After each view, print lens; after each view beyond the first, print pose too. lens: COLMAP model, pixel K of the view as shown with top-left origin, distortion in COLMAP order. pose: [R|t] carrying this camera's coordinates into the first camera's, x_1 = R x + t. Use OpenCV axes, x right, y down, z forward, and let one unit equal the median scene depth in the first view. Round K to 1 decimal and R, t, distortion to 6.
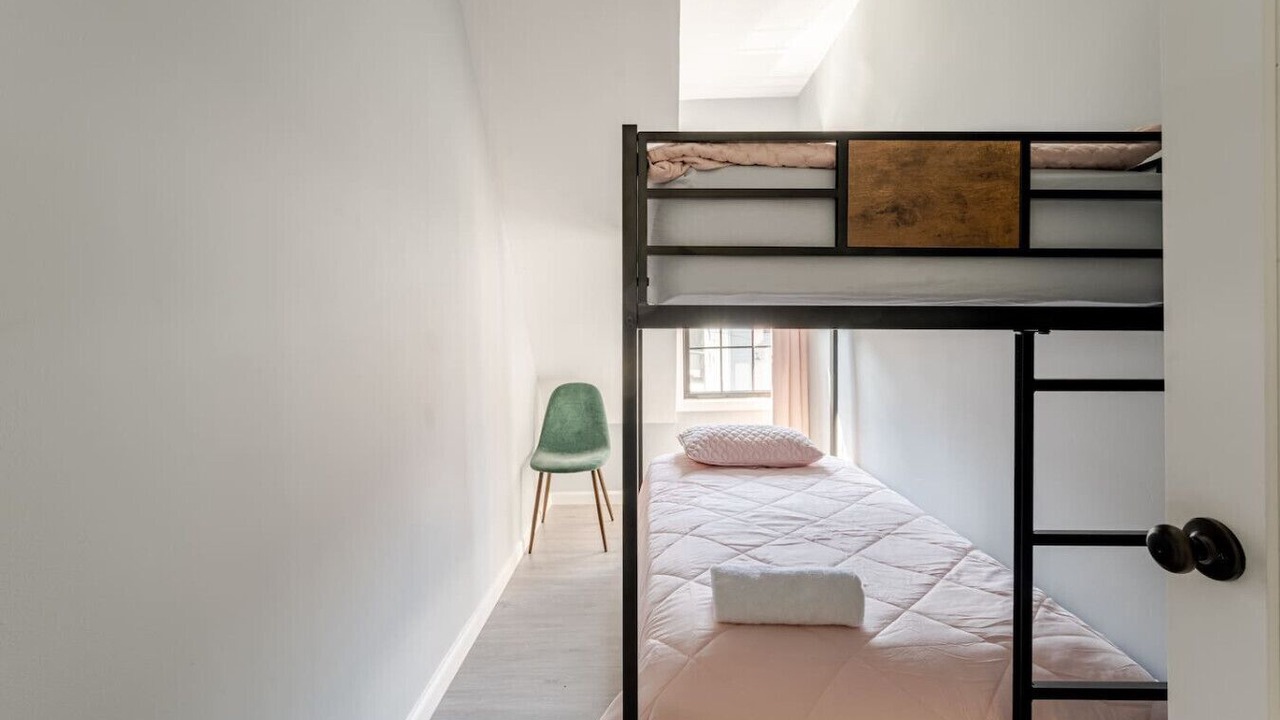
lens RADIAL K [[499.5, 0, 646.3], [0, 499.5, 362.2], [0, 0, 1]] dist [-0.000787, -0.000040]
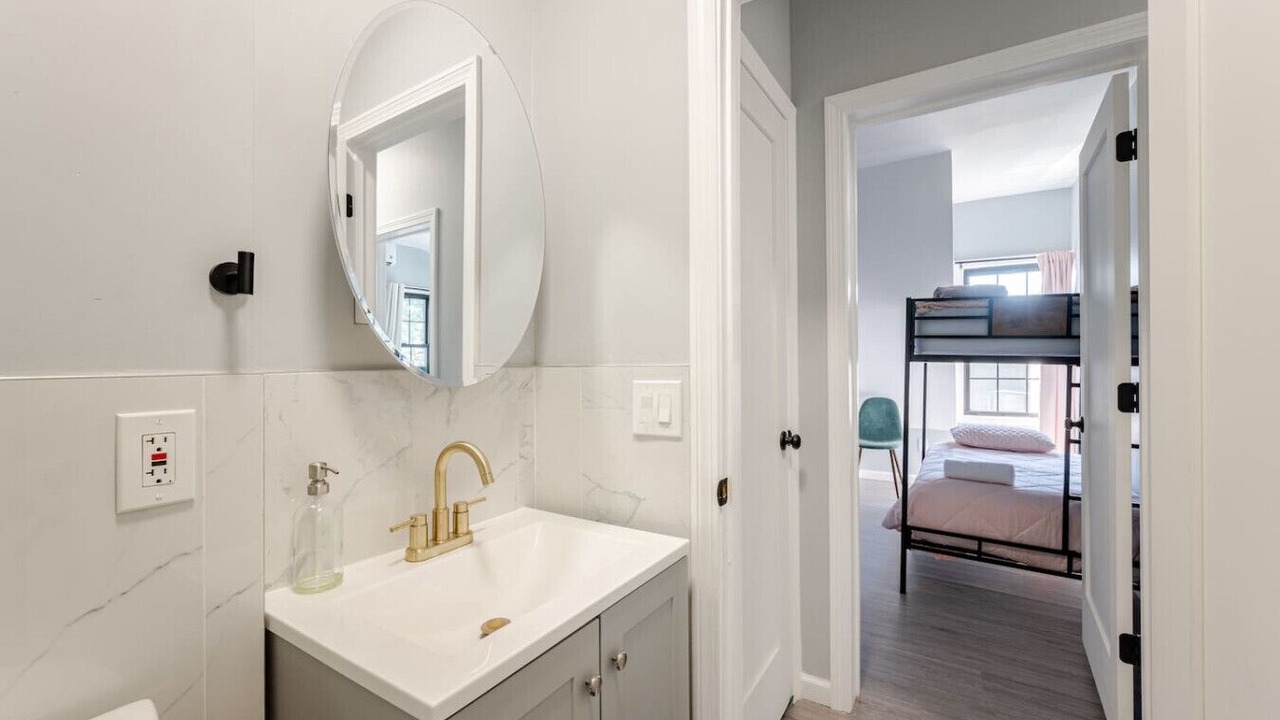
lens RADIAL K [[499.5, 0, 646.3], [0, 499.5, 362.2], [0, 0, 1]] dist [-0.000787, -0.000040]
pose [[0.846918, 0.015833, -0.531488, 0.205724], [-0.052162, 0.997209, -0.053412, 0.156998], [0.529159, 0.072959, 0.845380, -2.115379]]
